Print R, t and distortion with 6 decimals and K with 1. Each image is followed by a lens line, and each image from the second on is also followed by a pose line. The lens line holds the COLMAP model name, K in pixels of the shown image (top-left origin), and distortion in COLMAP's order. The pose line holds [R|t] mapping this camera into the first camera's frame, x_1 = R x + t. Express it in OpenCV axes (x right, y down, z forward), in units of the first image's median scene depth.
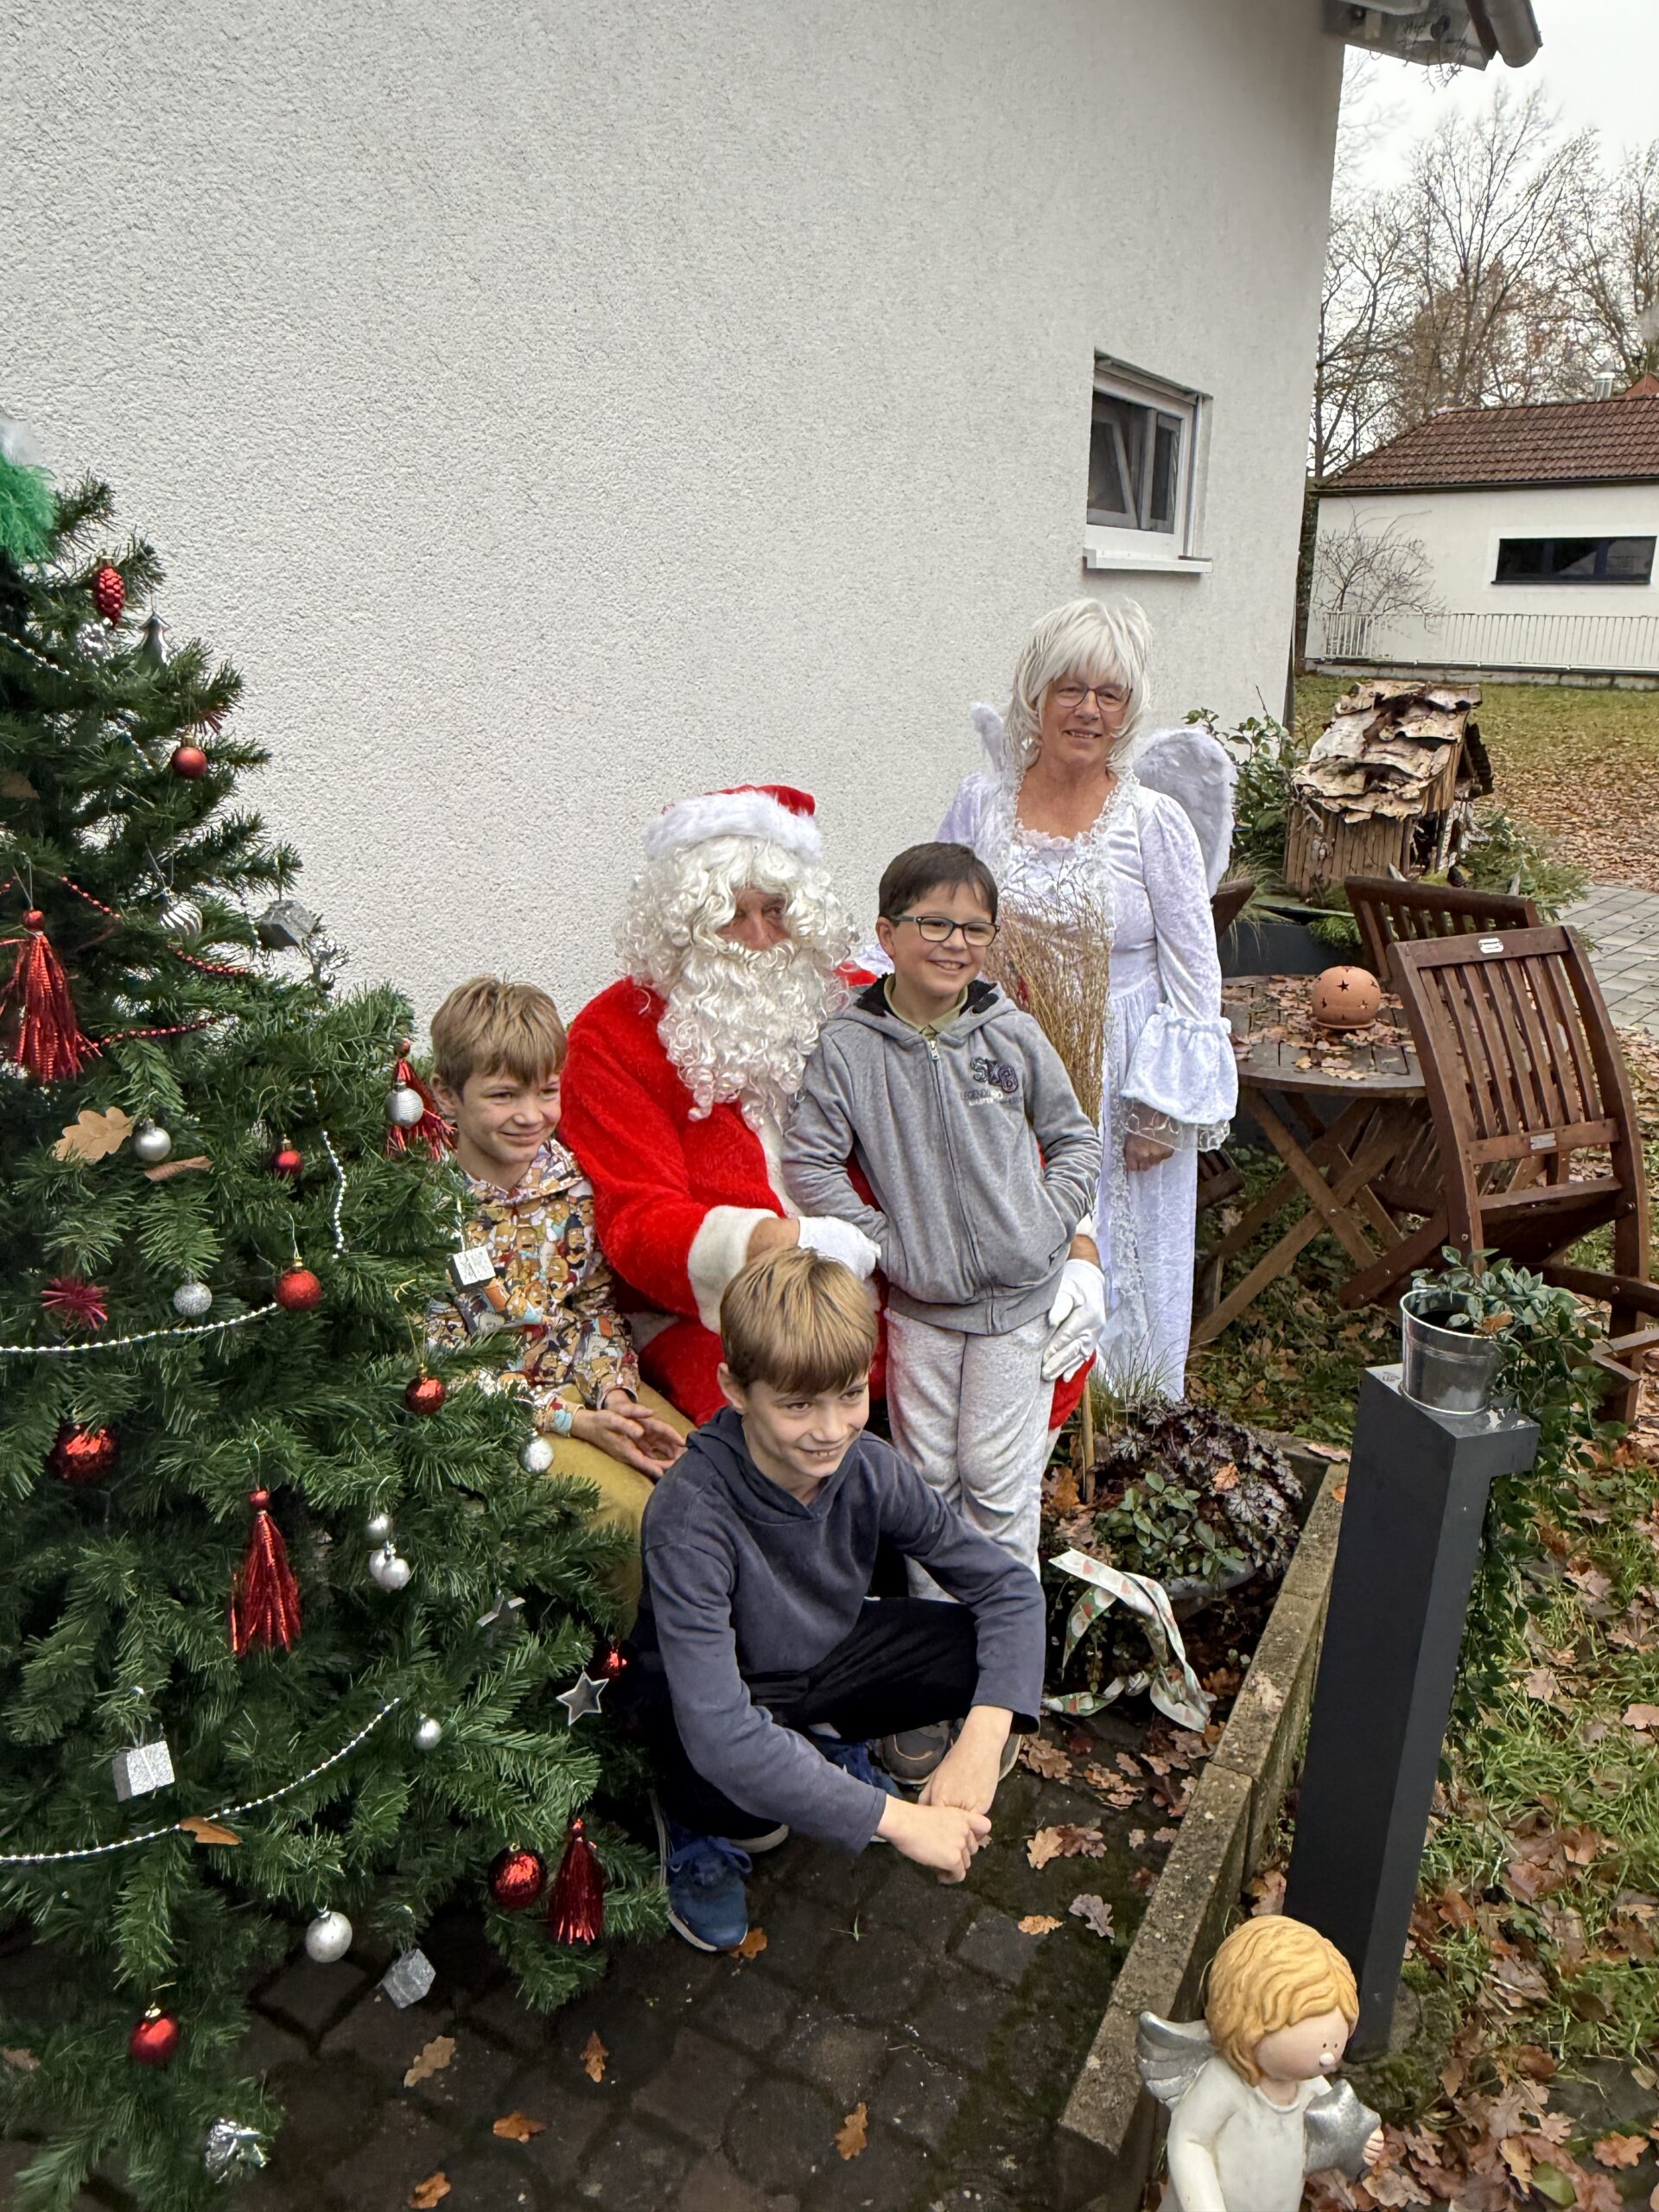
lens RADIAL K [[1549.9, 0, 823.0], [0, 1549.9, 1103.9], [0, 0, 1]] dist [-0.031413, 0.029171]
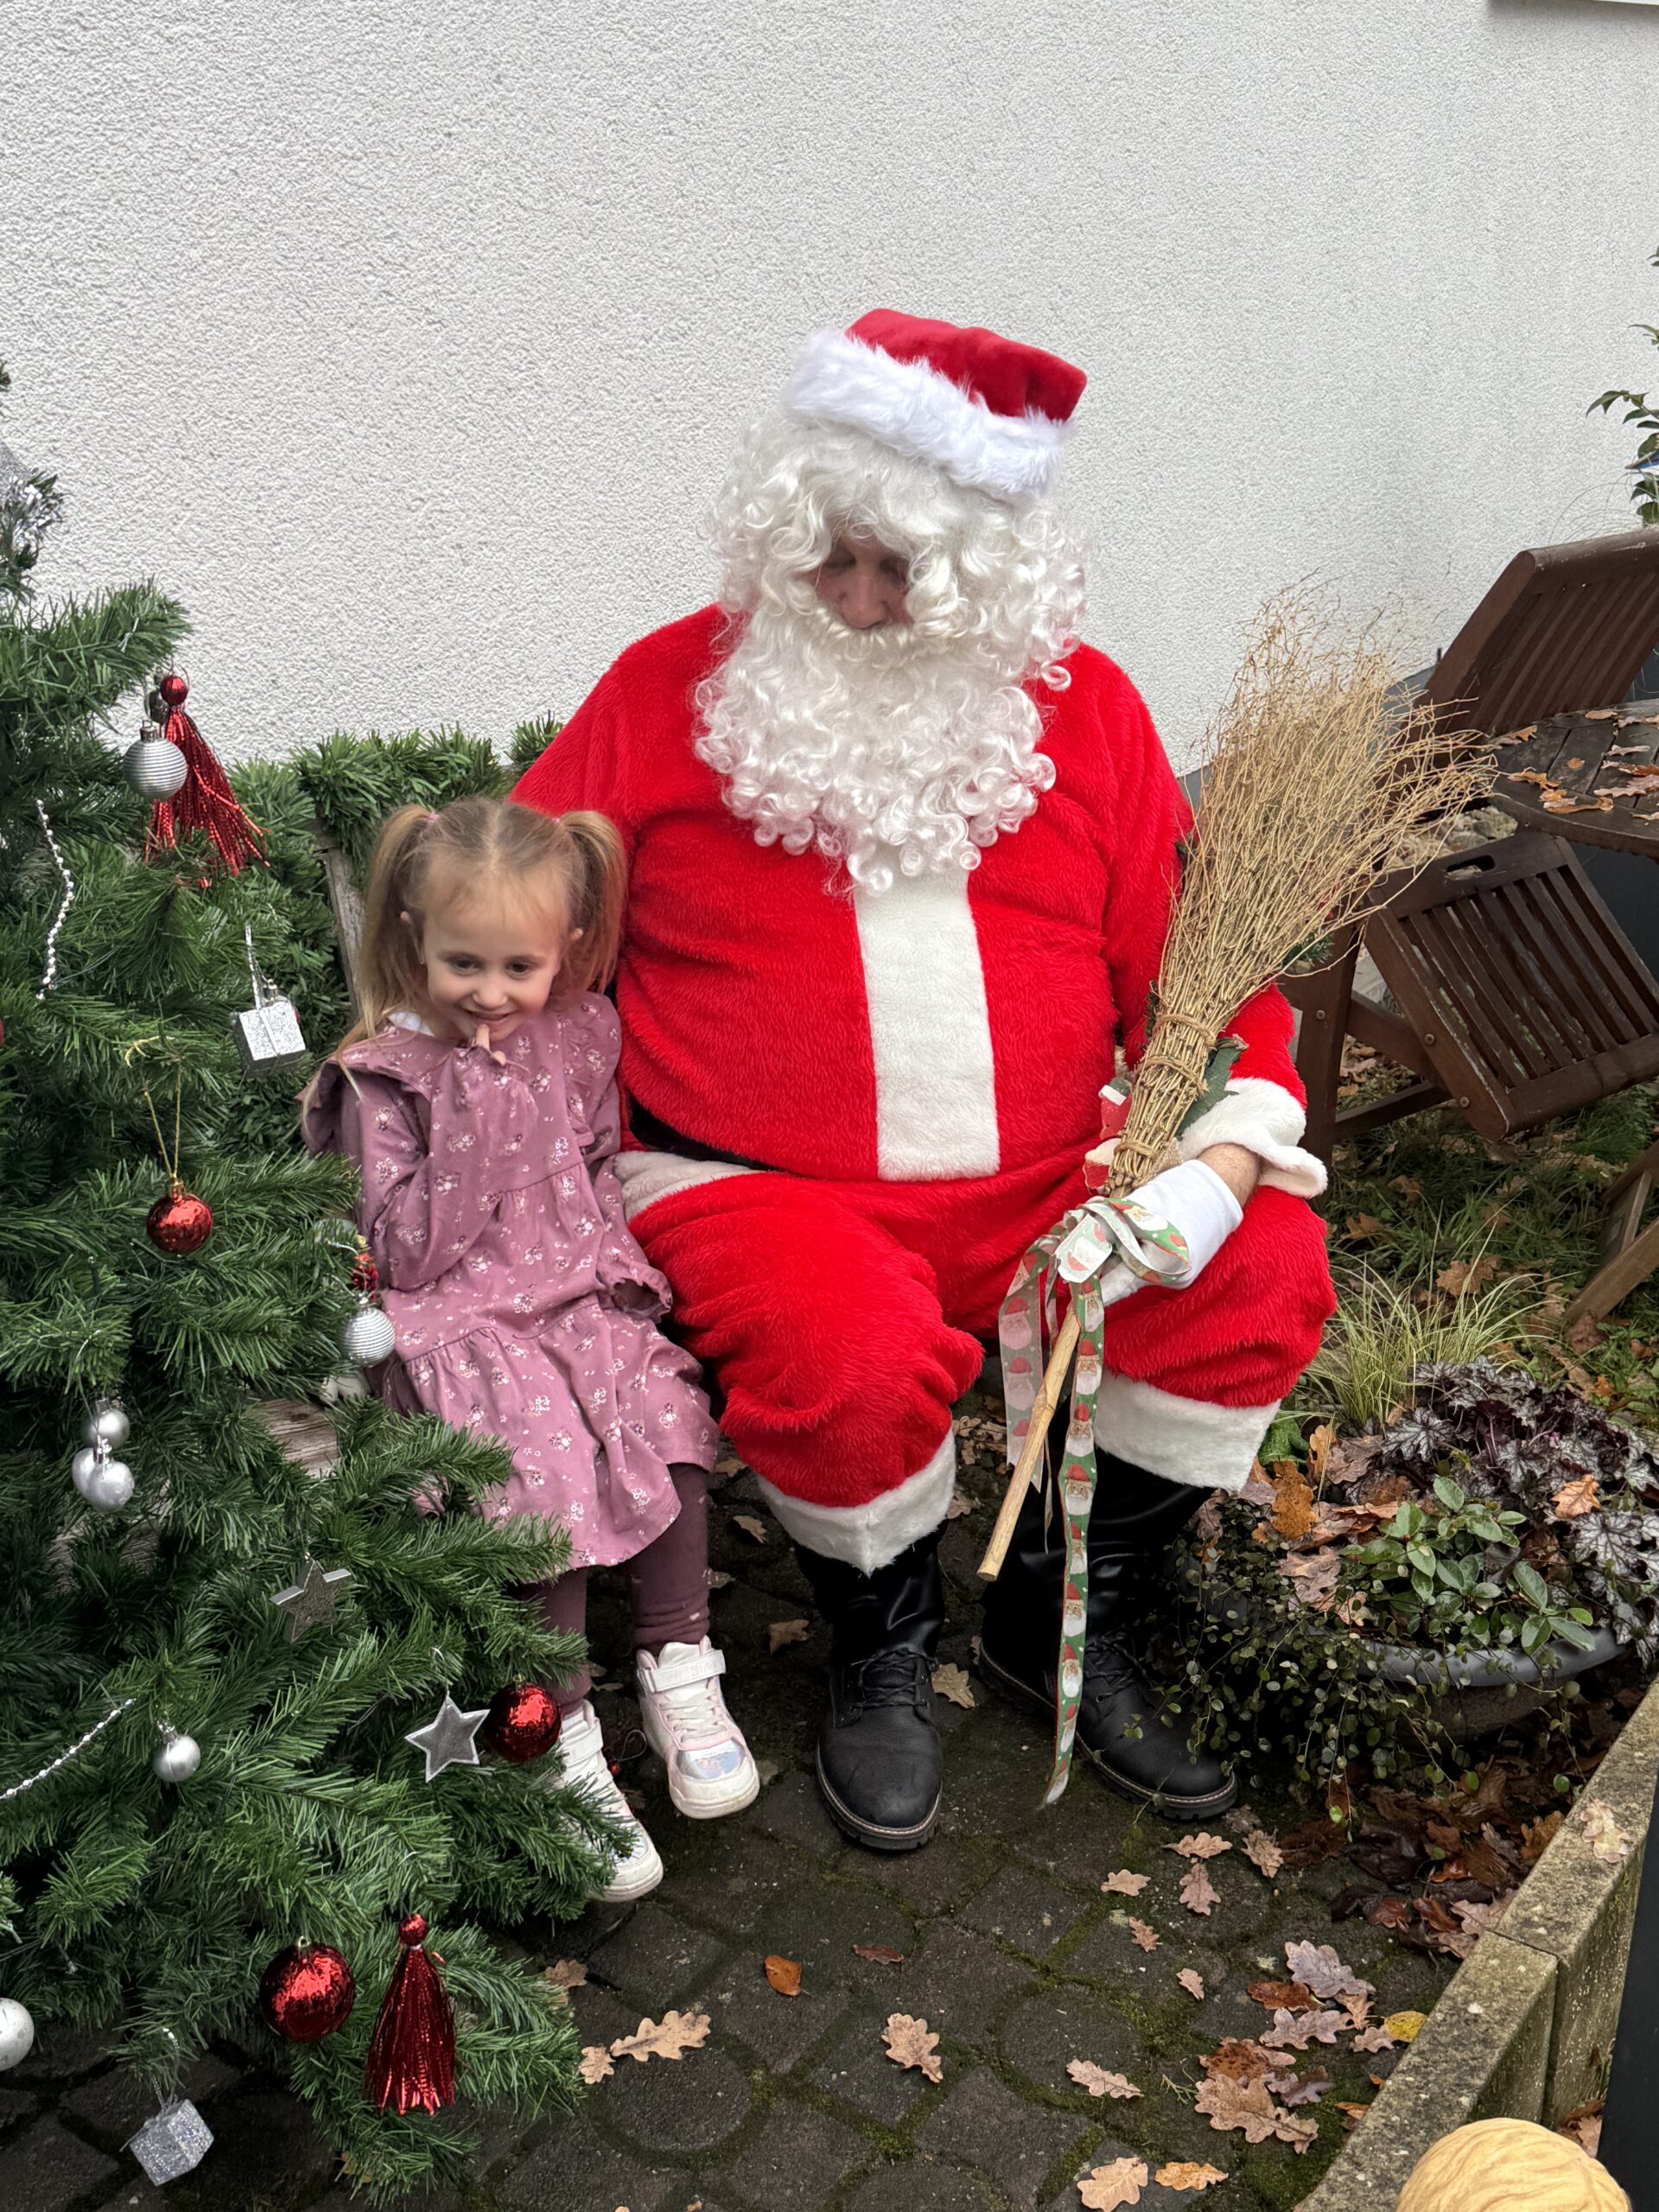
lens RADIAL K [[2601.1, 0, 823.1], [0, 2601.1, 1128.2], [0, 0, 1]] dist [-0.001308, 0.000000]
pose [[0.994575, 0.031803, -0.099041, 0.077565], [-0.025996, 0.997896, 0.059388, 0.056600], [0.100722, -0.056491, 0.993310, -0.018953]]
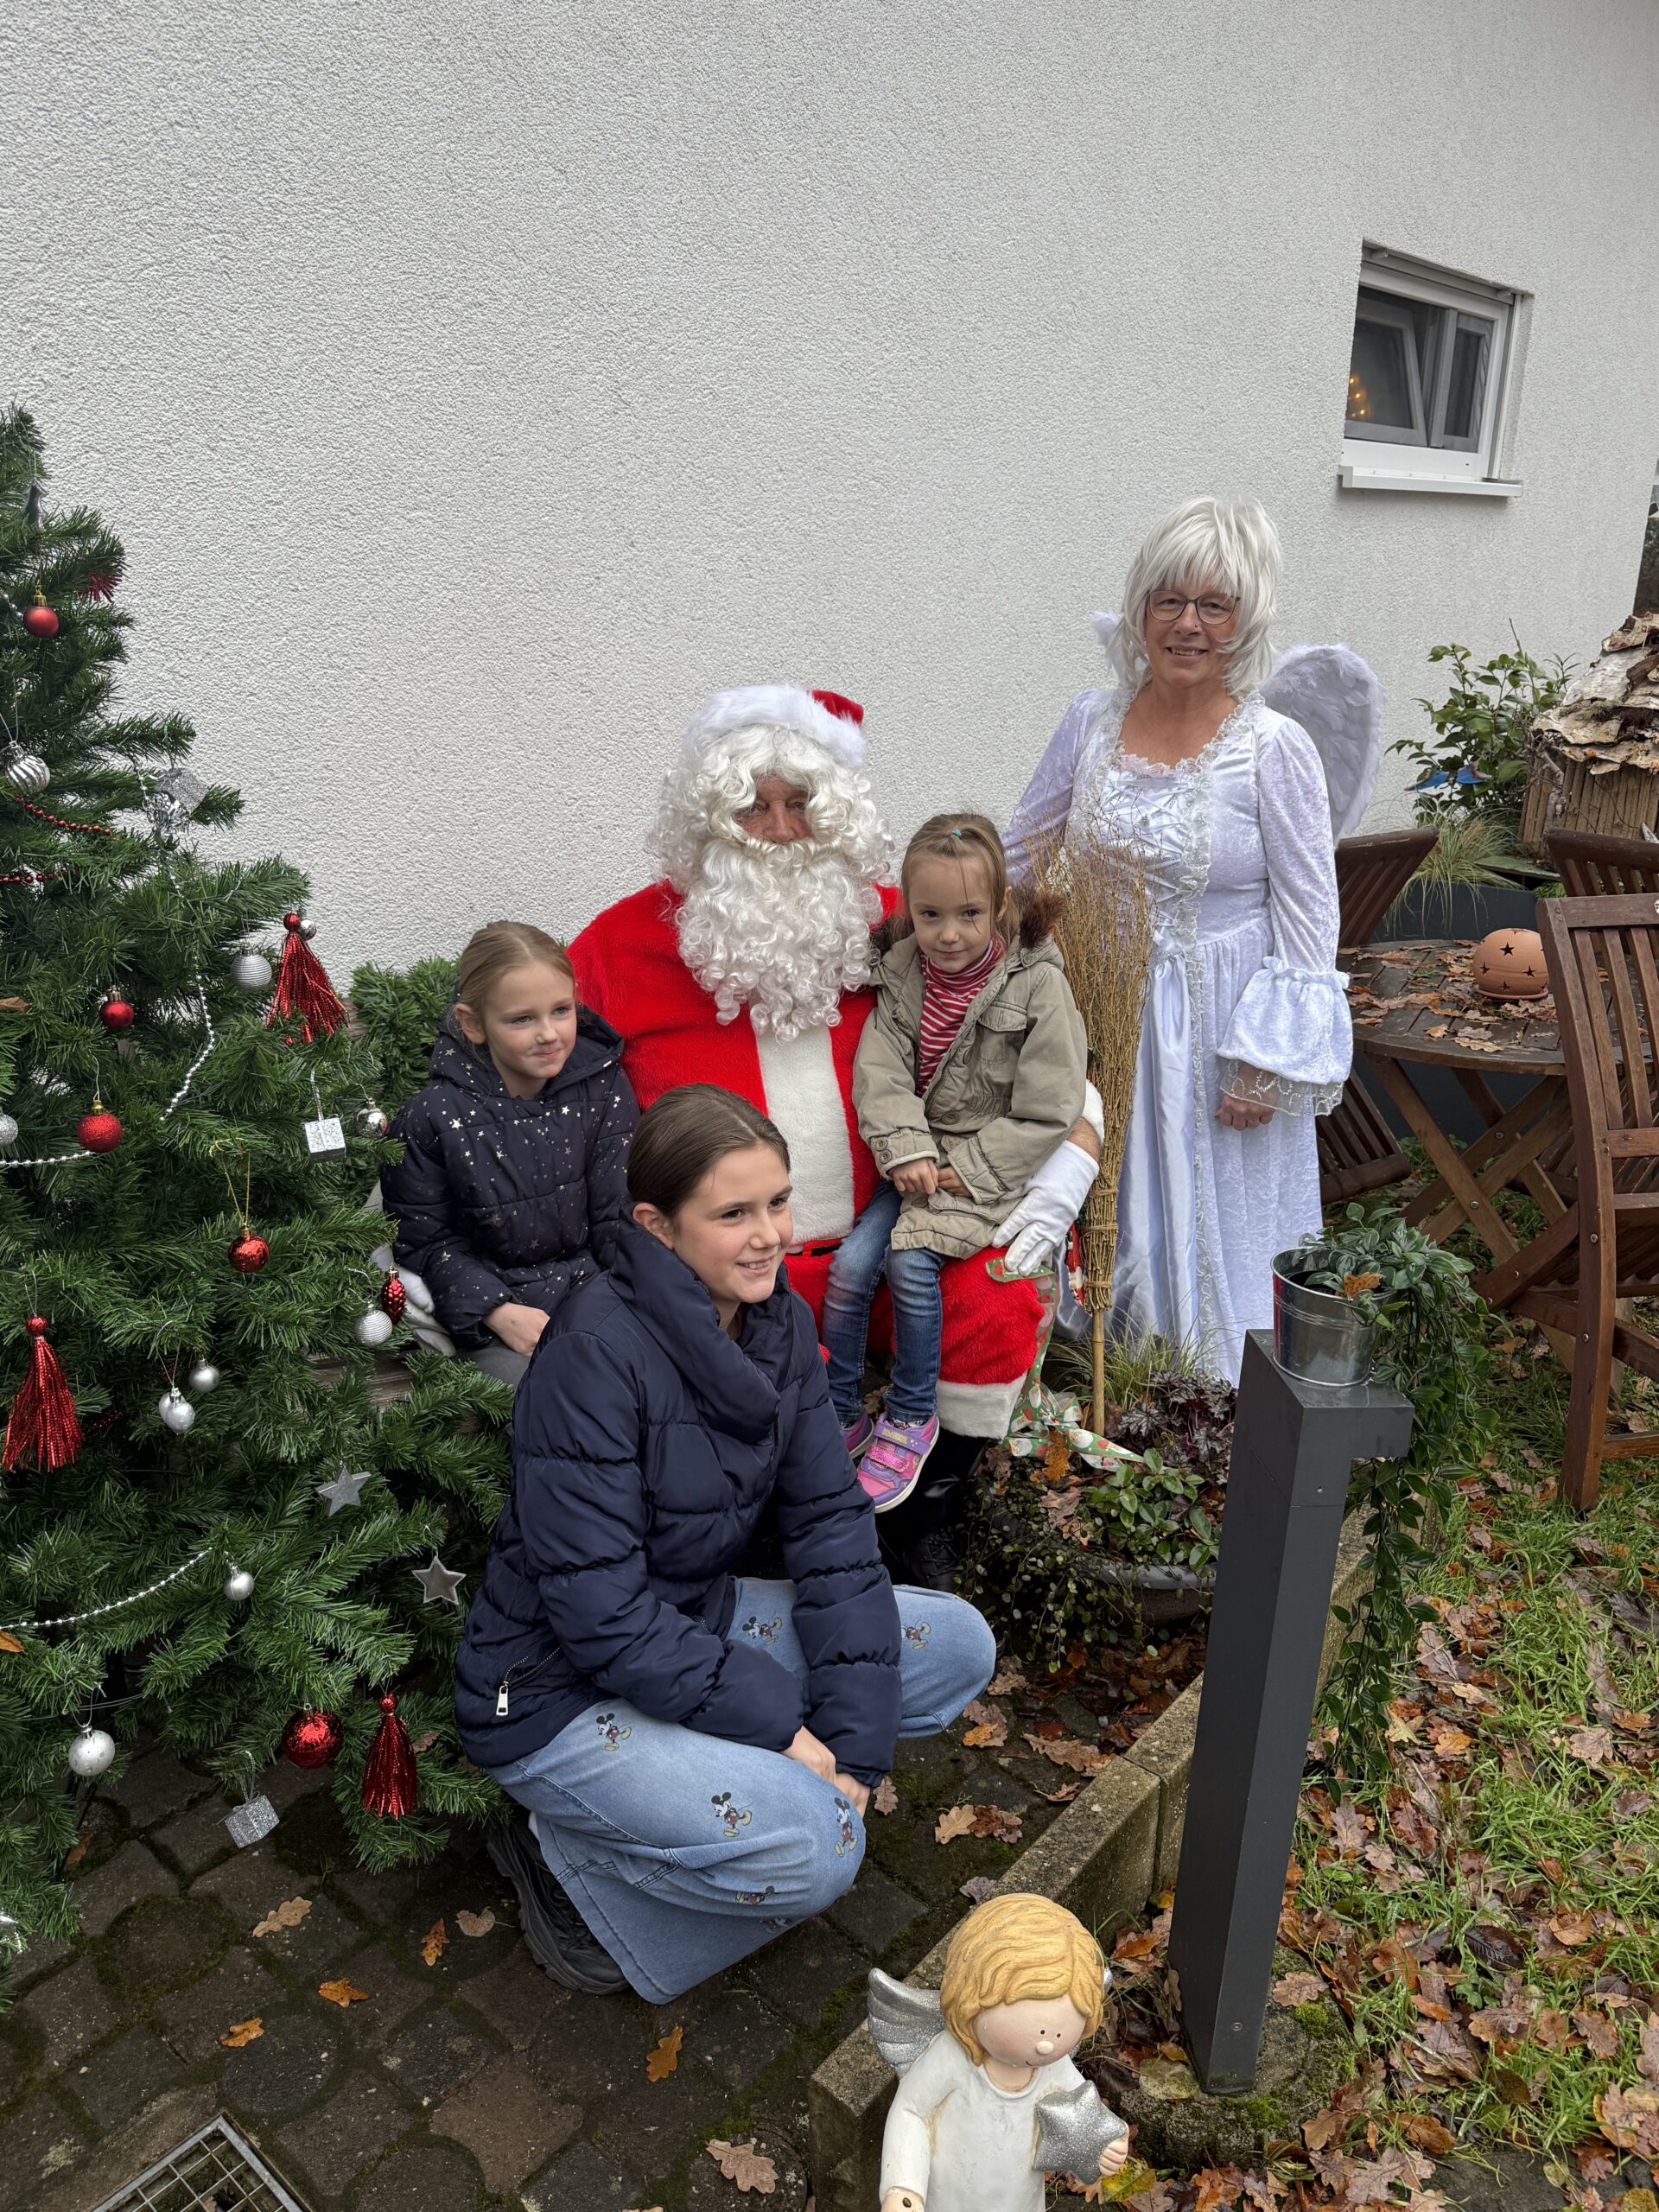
lens RADIAL K [[1627.6, 0, 821.8], [0, 1627.6, 1113.2], [0, 0, 1]] dist [-0.007196, -0.002161]
pose [[0.977070, 0.071719, -0.200477, 0.229067], [-0.067757, 0.997348, 0.026562, 0.029501], [0.201850, -0.012369, 0.979338, 0.017254]]
